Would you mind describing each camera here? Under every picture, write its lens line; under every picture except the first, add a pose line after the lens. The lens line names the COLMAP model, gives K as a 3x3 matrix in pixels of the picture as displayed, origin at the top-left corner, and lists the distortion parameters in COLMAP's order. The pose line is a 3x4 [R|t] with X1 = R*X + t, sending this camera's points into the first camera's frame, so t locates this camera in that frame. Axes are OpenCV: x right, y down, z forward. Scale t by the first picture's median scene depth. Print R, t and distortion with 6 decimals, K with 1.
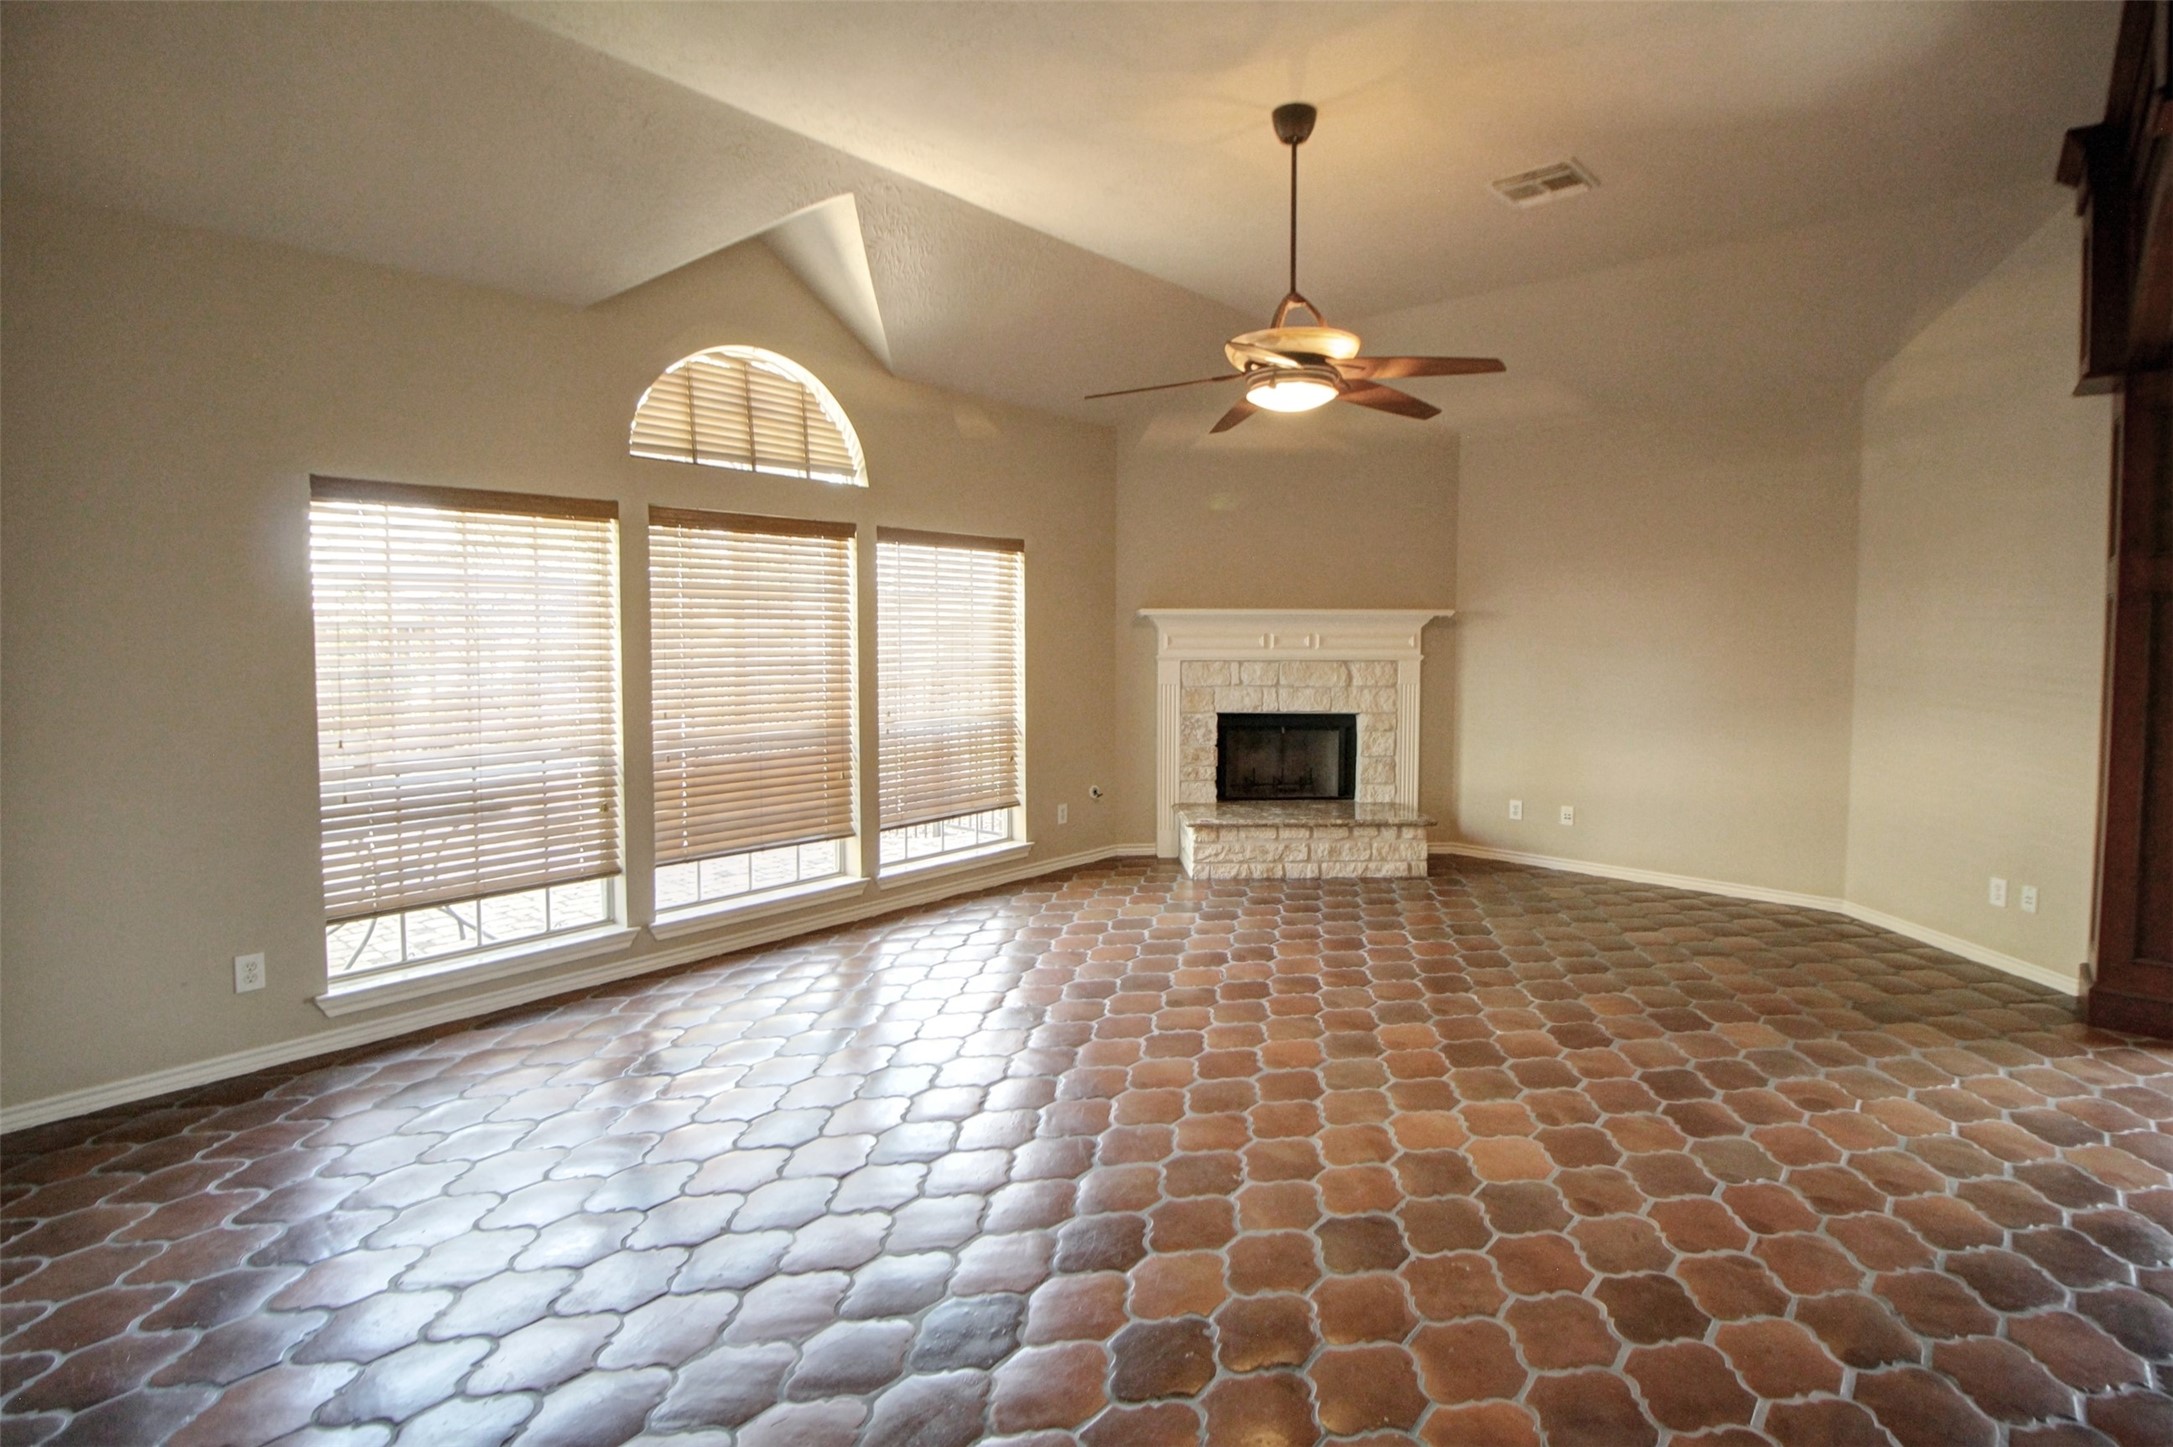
lens RADIAL K [[1029.2, 0, 1113.9], [0, 1029.2, 679.8], [0, 0, 1]] dist [-0.016894, -0.000530]
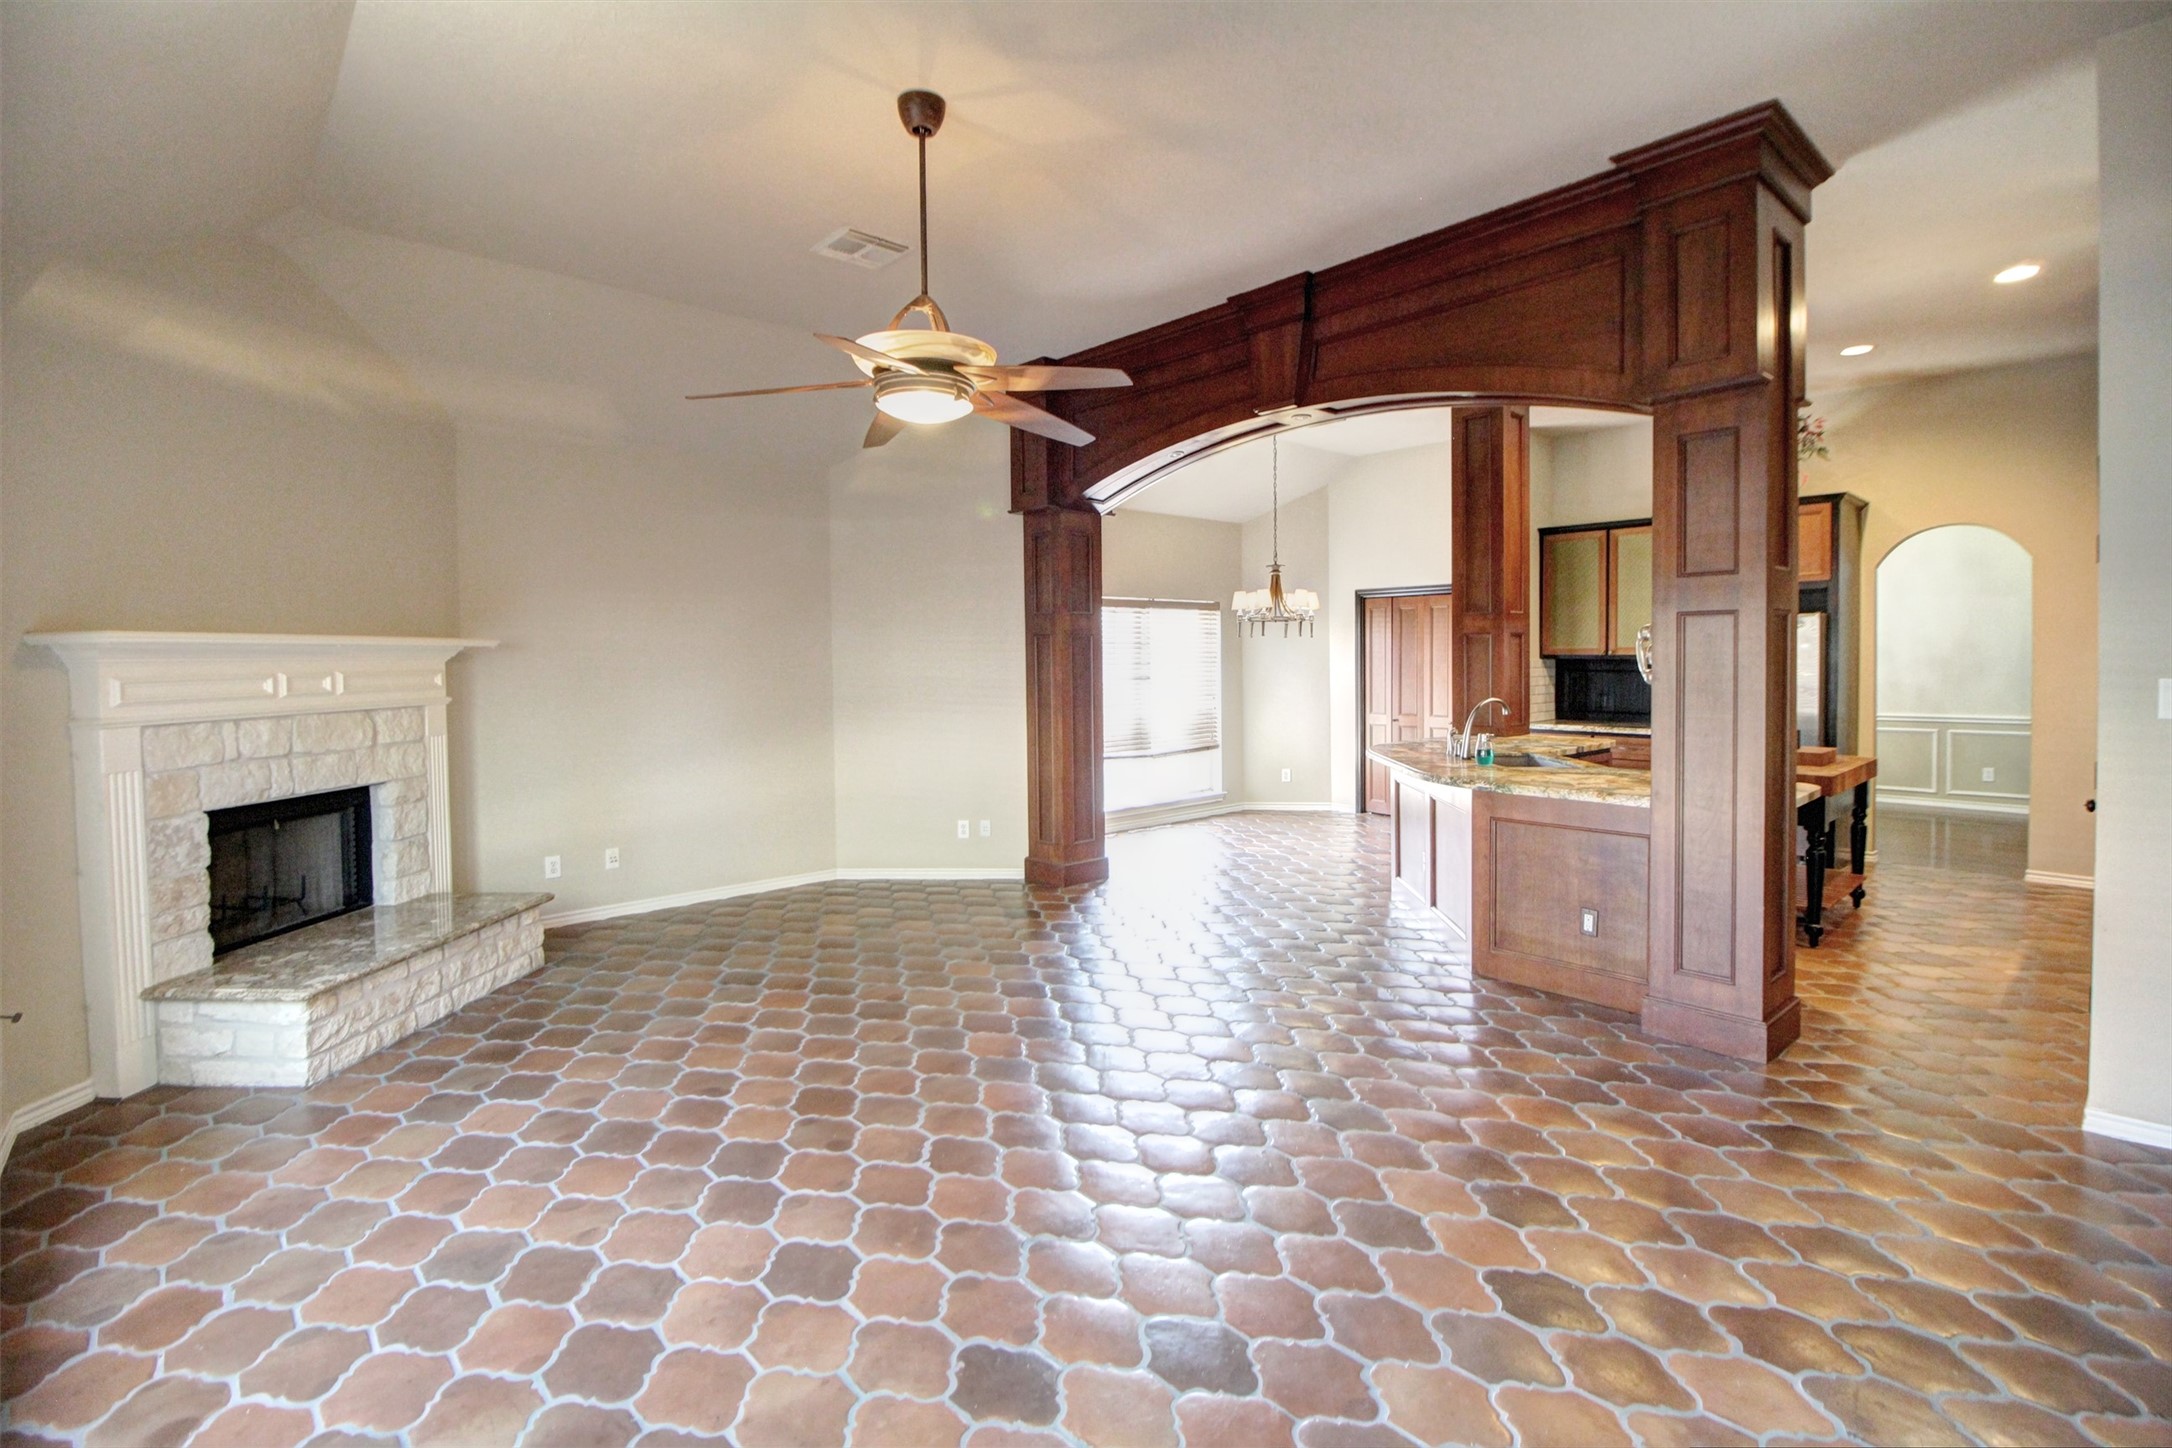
lens RADIAL K [[997.7, 0, 1069.1], [0, 997.7, 689.9], [0, 0, 1]] dist [-0.001568, -0.000452]
pose [[0.132428, -0.037067, 0.990499, -0.394504], [0.066549, 0.997378, 0.028427, -0.019950], [-0.988956, 0.062153, 0.134548, 0.441746]]
